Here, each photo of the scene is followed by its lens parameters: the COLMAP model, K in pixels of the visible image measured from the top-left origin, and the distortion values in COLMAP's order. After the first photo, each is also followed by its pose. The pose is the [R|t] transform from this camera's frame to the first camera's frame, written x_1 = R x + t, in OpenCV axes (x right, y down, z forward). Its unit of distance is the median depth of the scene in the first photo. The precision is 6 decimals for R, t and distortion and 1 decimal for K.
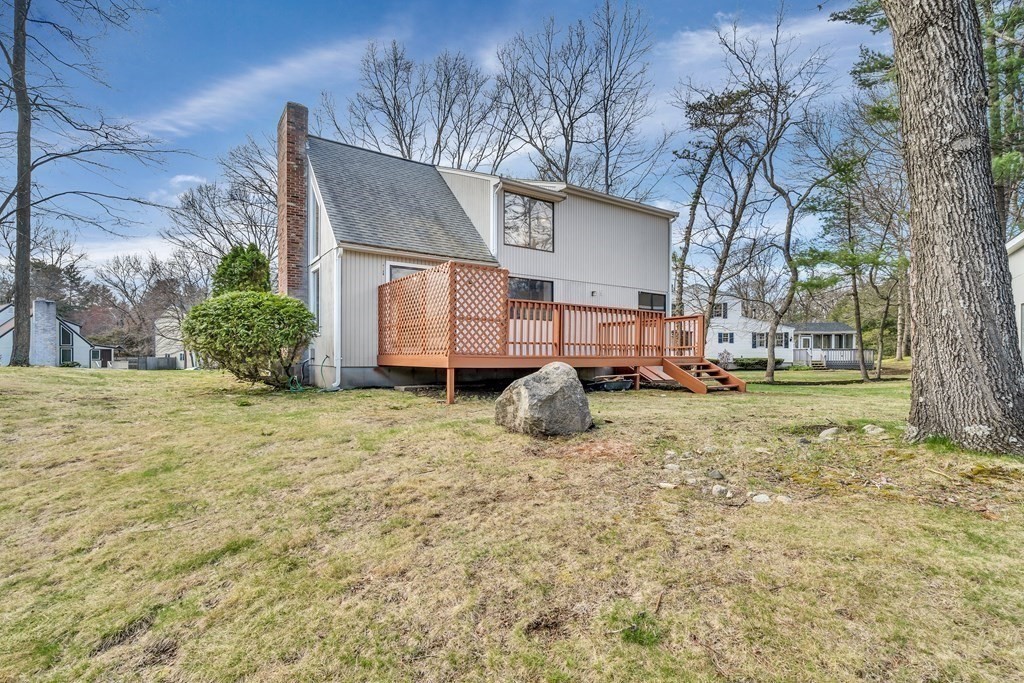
lens RADIAL K [[476.6, 0, 511.9], [0, 476.6, 355.6], [0, 0, 1]] dist [-0.000937, 0.000016]
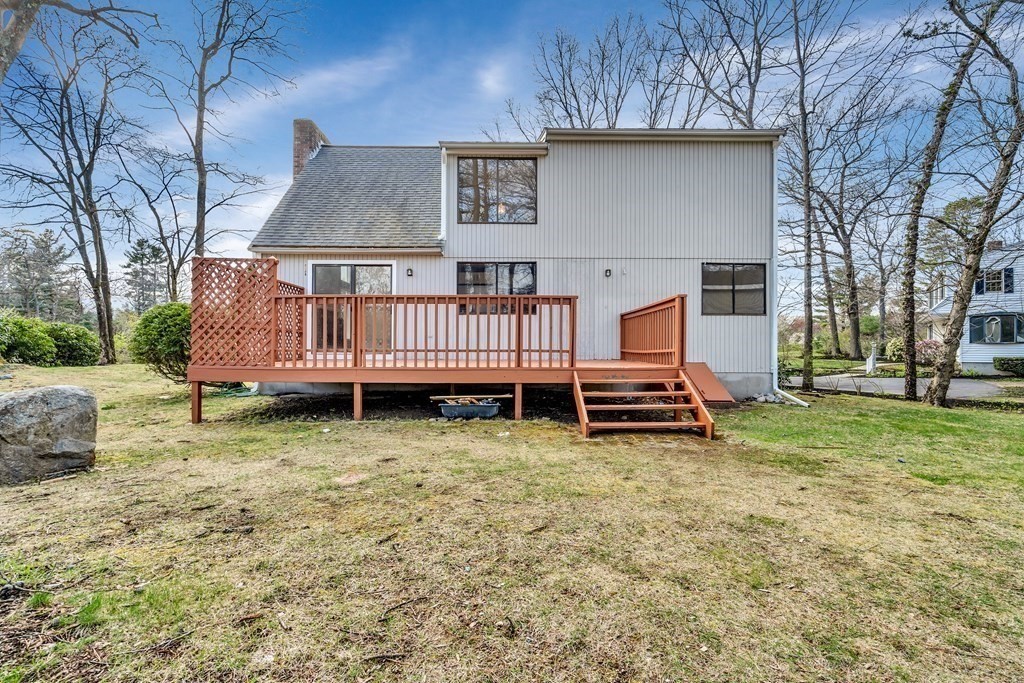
lens RADIAL K [[480.3, 0, 512.0], [0, 480.3, 344.1], [0, 0, 1]] dist [-0.002412, 0.001009]
pose [[0.839014, -0.009712, -0.544024, 0.471424], [0.003346, 0.999914, -0.012691, -0.016921], [0.544100, 0.008828, 0.838974, 0.348184]]
